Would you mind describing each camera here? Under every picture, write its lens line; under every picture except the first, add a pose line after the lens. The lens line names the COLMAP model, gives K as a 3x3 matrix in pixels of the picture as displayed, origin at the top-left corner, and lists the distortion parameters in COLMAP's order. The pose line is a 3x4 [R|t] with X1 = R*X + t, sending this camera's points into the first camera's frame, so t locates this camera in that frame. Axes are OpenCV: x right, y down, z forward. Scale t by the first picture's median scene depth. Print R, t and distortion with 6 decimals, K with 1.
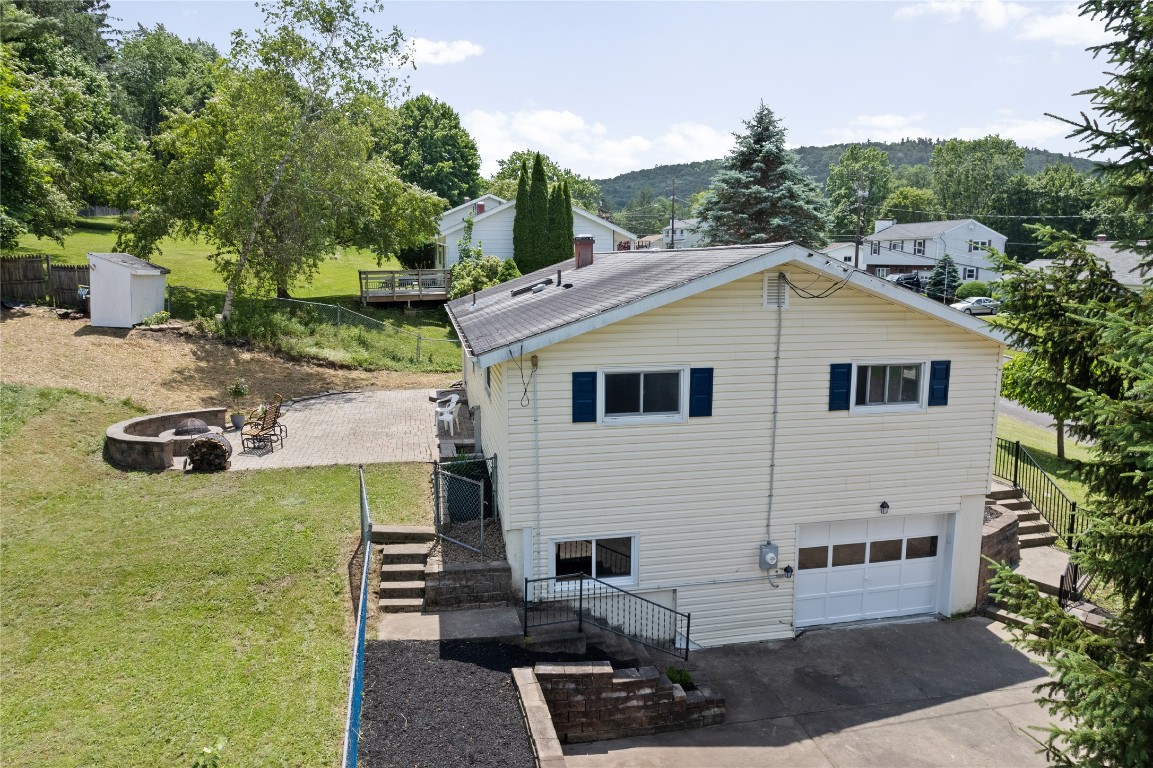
lens RADIAL K [[731.4, 0, 576.7], [0, 731.4, 362.4], [0, 0, 1]] dist [-0.051327, 0.051866]
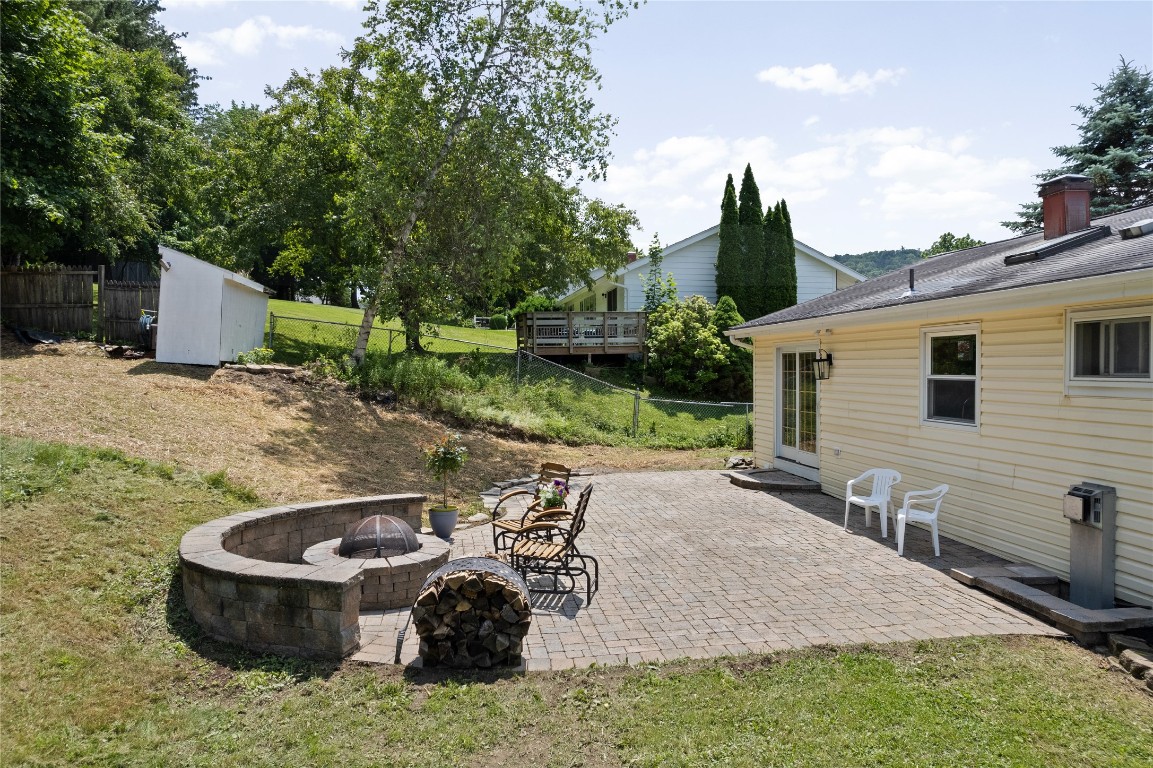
lens RADIAL K [[717.2, 0, 585.0], [0, 717.2, 384.7], [0, 0, 1]] dist [-0.058394, 0.041367]
pose [[0.999163, -0.001487, -0.040880, -0.288740], [-0.003241, 0.993321, -0.115337, 0.036551], [0.040778, 0.115373, 0.992485, 0.430386]]
